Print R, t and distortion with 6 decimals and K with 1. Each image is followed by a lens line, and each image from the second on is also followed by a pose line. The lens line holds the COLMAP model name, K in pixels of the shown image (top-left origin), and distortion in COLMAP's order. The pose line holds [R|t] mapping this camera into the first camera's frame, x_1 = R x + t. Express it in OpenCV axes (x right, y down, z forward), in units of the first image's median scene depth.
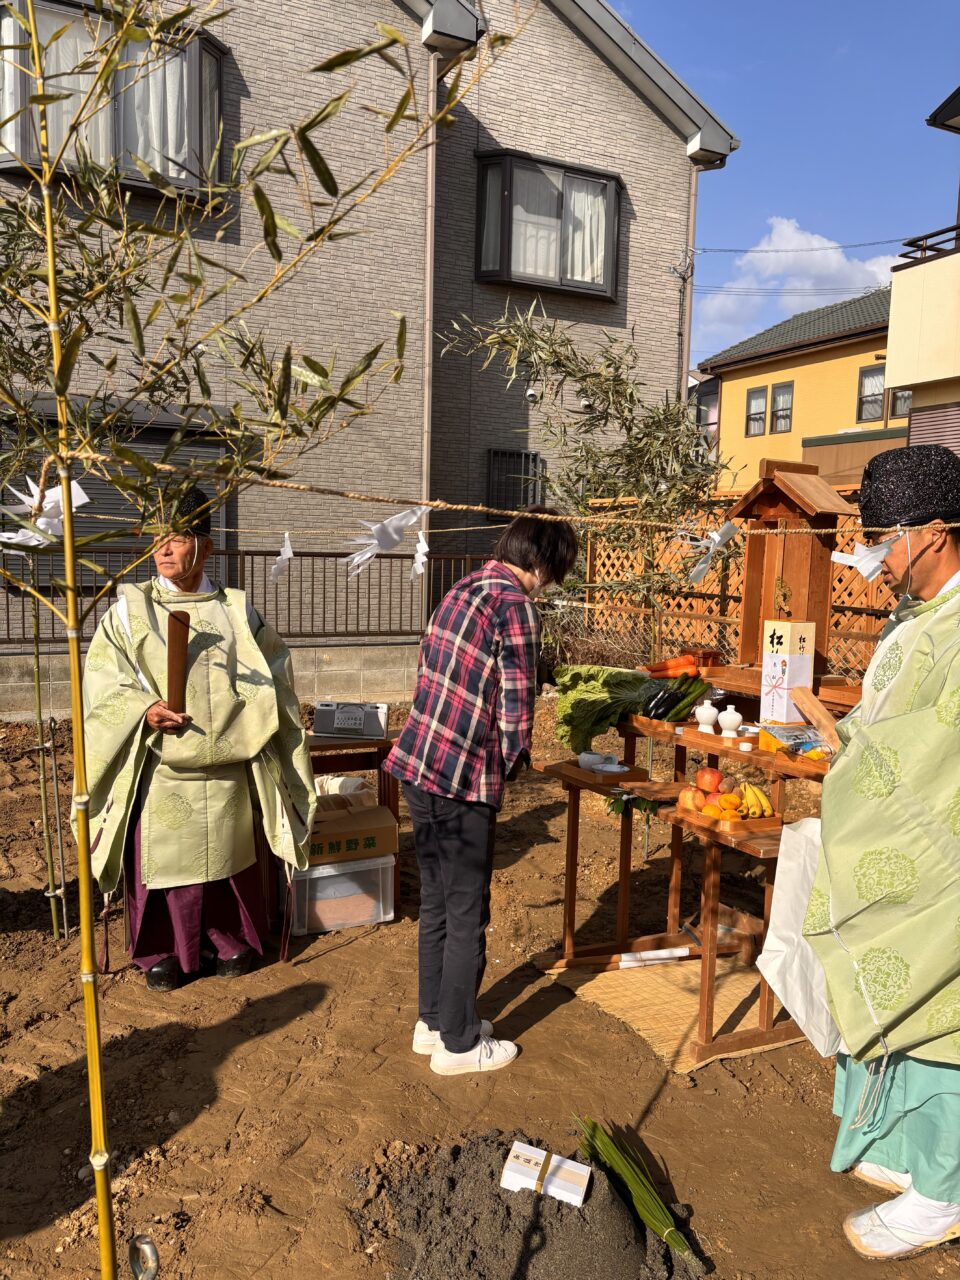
lens RADIAL K [[965.4, 0, 474.3], [0, 965.4, 641.7], [0, 0, 1]] dist [0.049210, -0.024007]
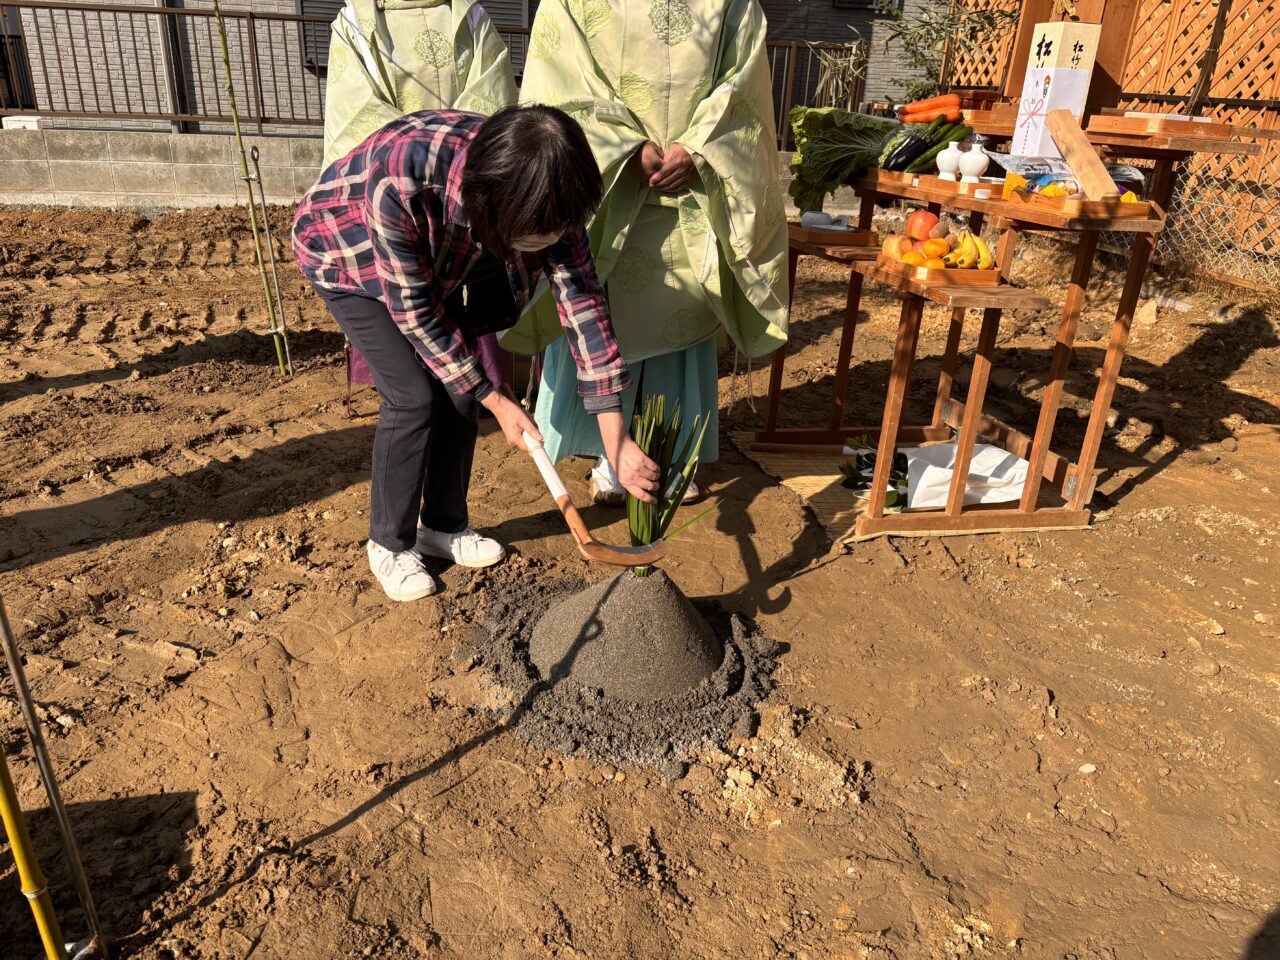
lens RADIAL K [[965.4, 0, 638.4], [0, 965.4, 489.0], [0, 0, 1]] dist [0.049210, -0.024007]
pose [[0.976685, 0.105200, -0.187133, 0.176958], [-0.046461, 0.954624, 0.294167, 0.119319], [0.209588, -0.278614, 0.937255, 0.093685]]
